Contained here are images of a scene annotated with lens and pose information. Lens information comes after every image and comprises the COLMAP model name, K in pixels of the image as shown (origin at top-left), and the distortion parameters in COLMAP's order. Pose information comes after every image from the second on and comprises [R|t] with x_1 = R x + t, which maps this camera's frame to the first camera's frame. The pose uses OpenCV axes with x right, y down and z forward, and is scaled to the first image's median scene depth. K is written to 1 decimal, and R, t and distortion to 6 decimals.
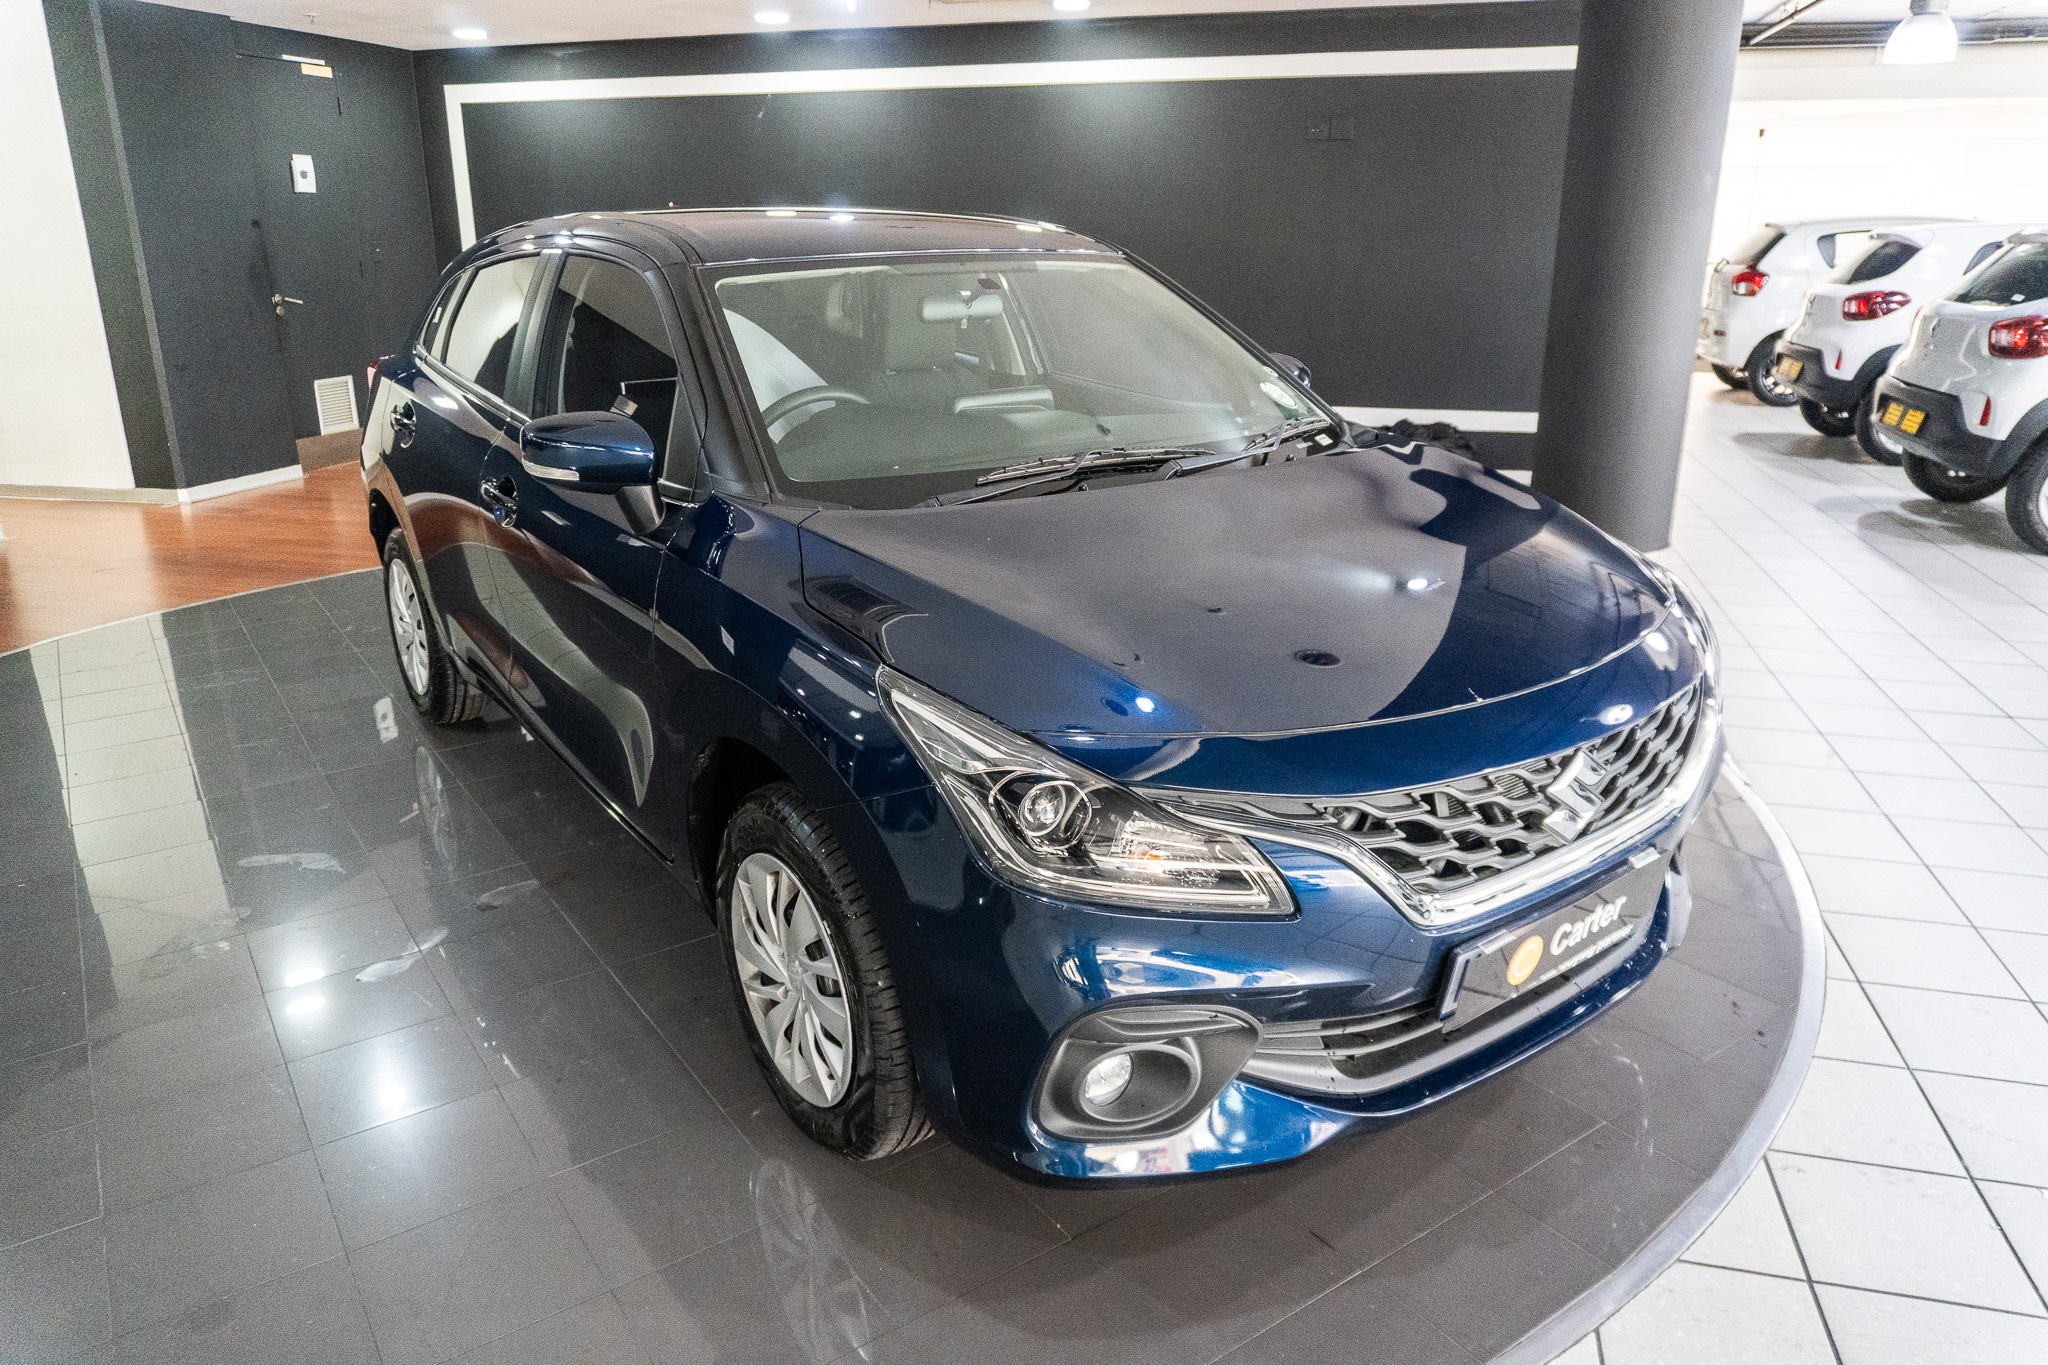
lens RADIAL K [[1375.8, 0, 1024.0], [0, 1375.8, 682.5], [0, 0, 1]] dist [-0.015457, -0.003684]
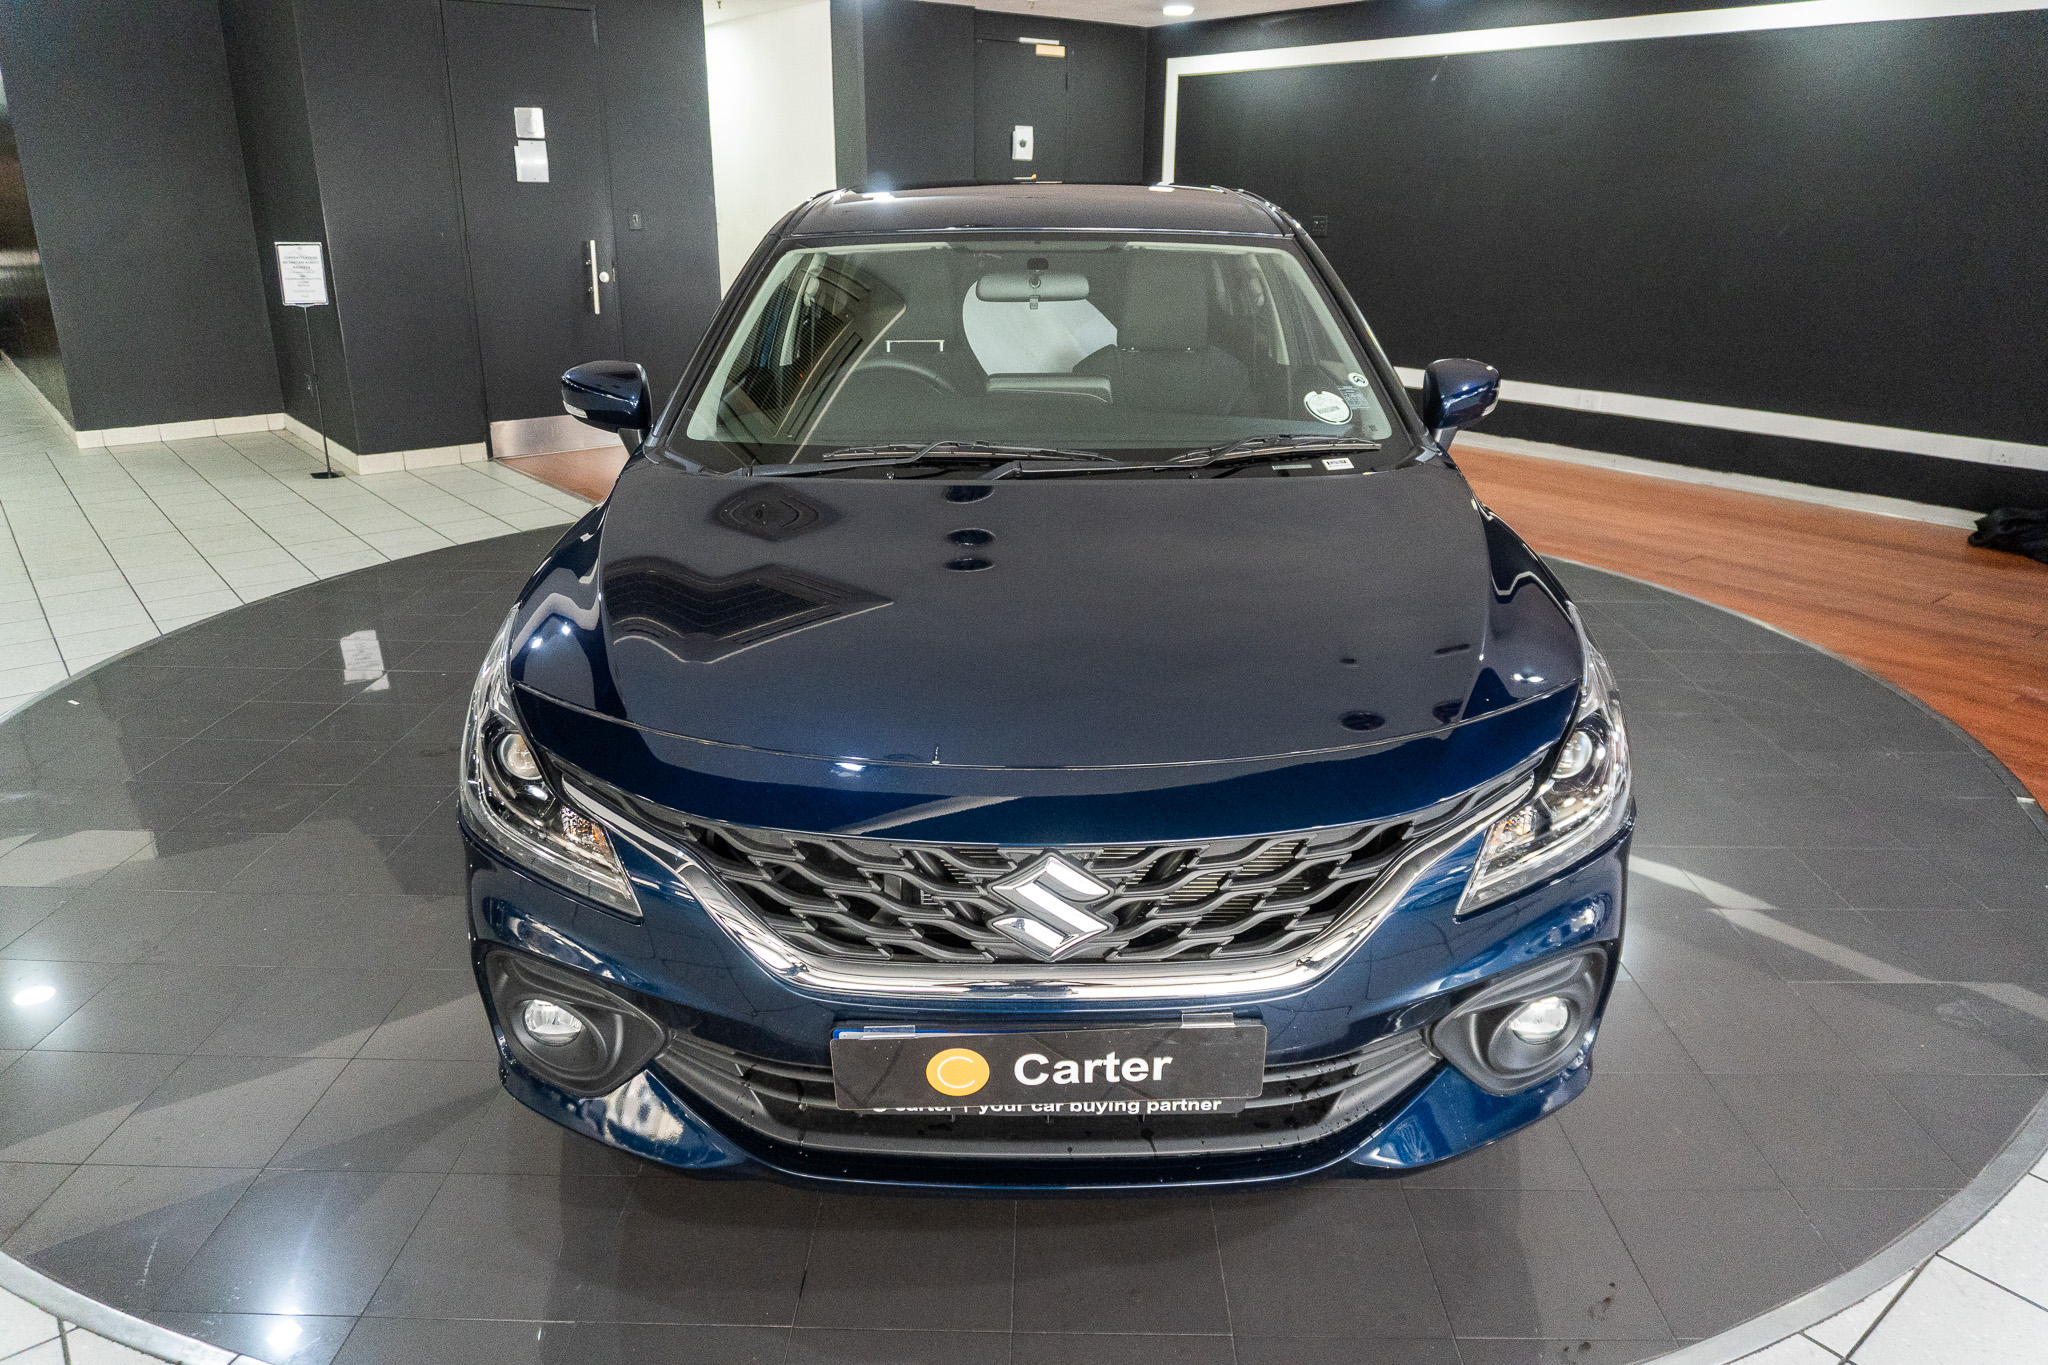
lens RADIAL K [[1375.8, 0, 1024.0], [0, 1375.8, 682.5], [0, 0, 1]] dist [-0.015457, -0.003684]
pose [[0.807212, 0.205867, -0.553197, 0.200307], [-0.192762, 0.977763, 0.082591, -0.028305], [0.557899, 0.039967, 0.828946, 0.072176]]
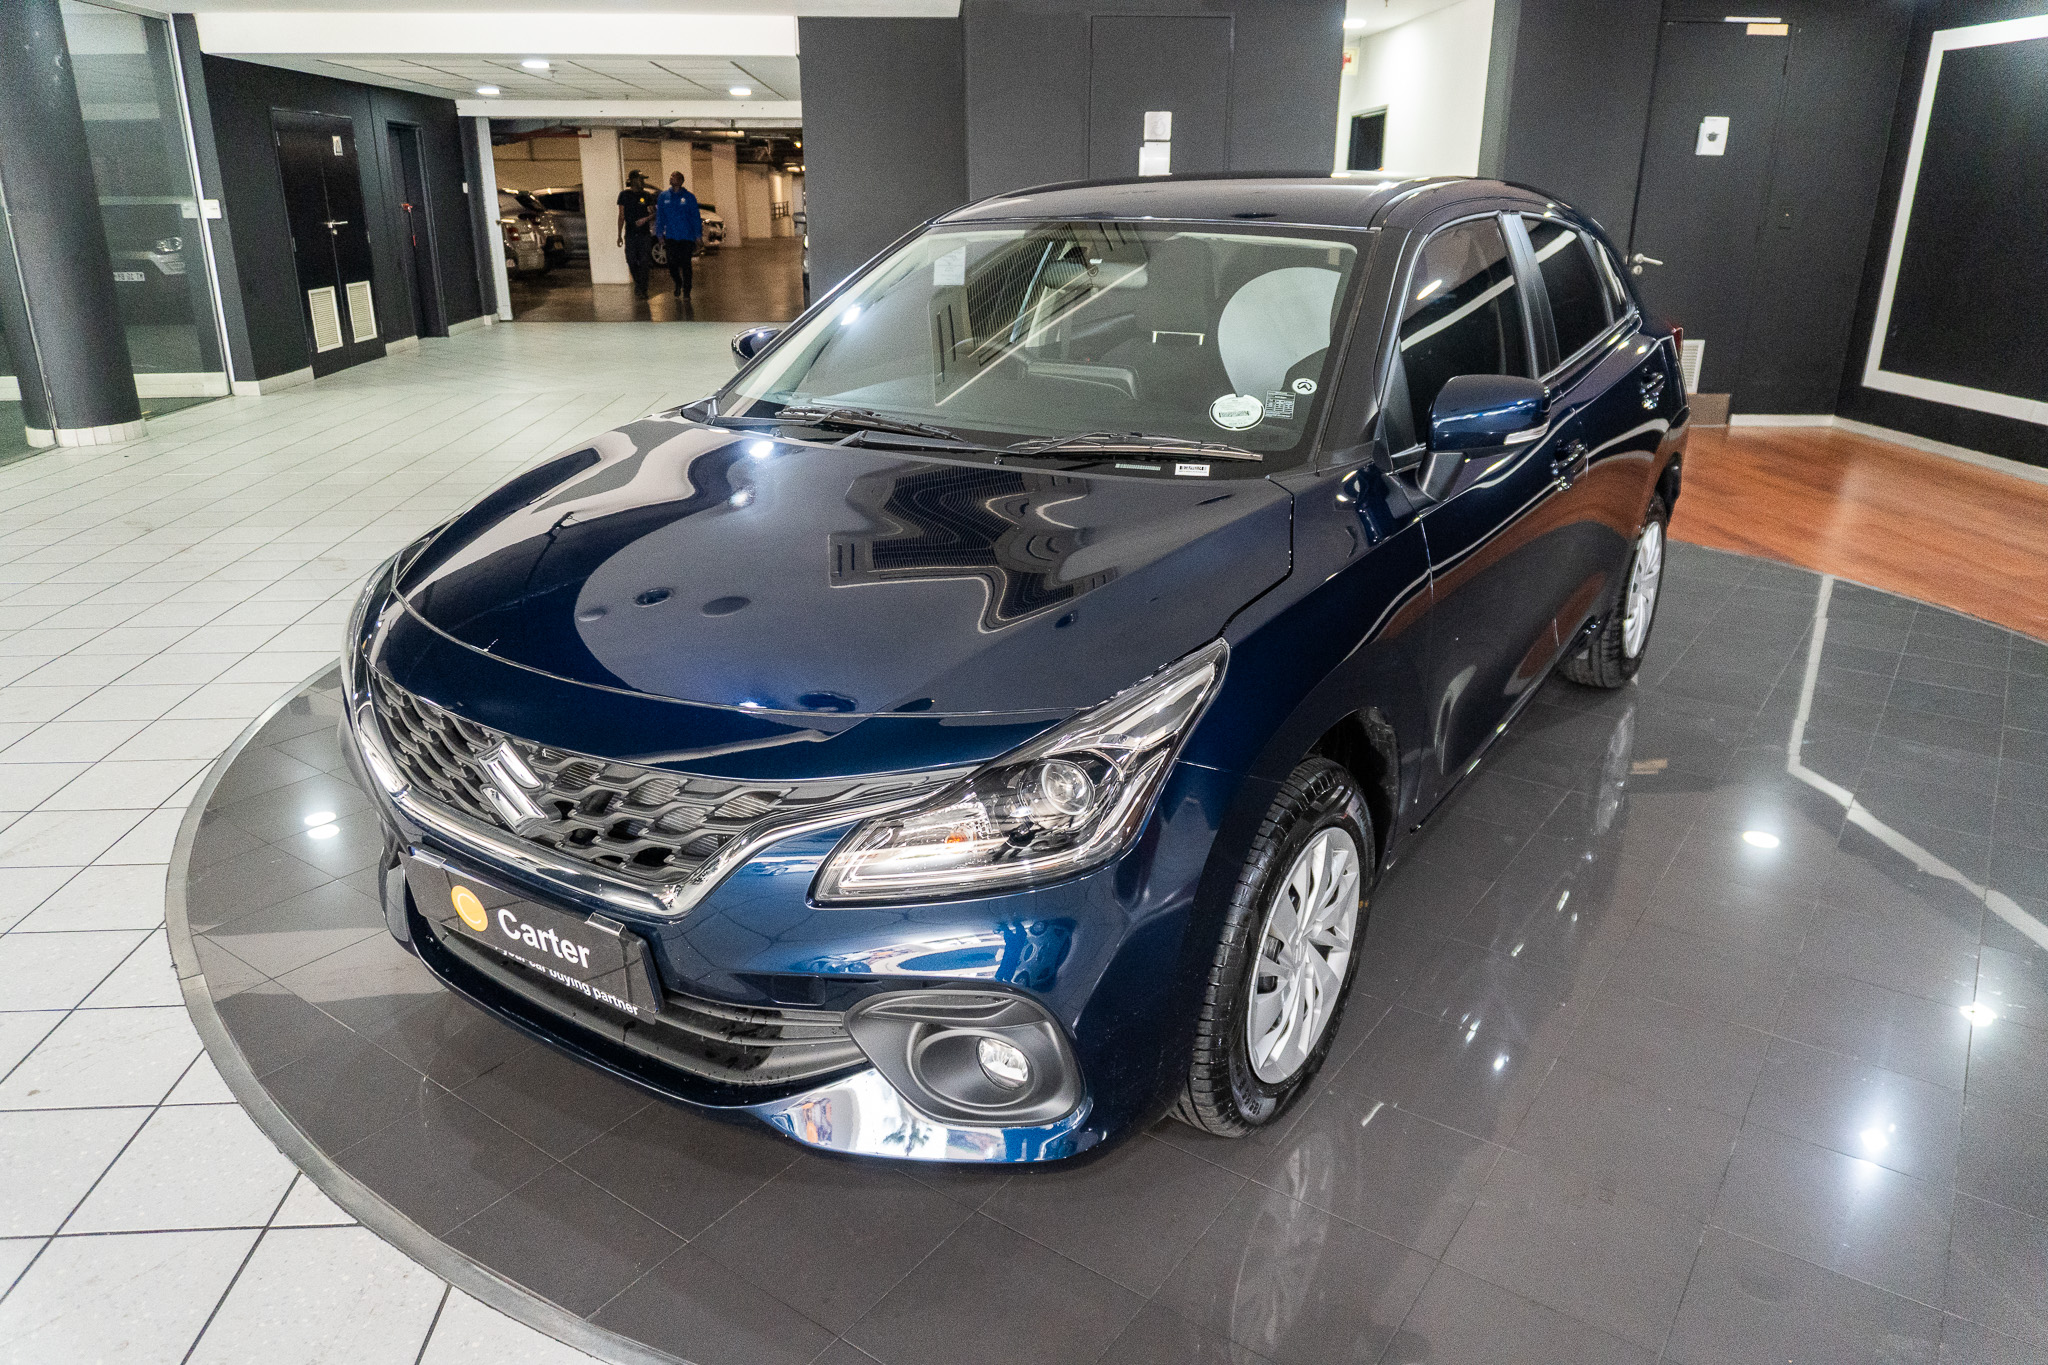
lens RADIAL K [[1375.8, 0, 1024.0], [0, 1375.8, 682.5], [0, 0, 1]] dist [-0.015457, -0.003684]
pose [[0.329478, 0.322389, -0.887418, 0.330331], [-0.299465, 0.927051, 0.225603, -0.076135], [0.895414, 0.191419, 0.401987, 0.222441]]
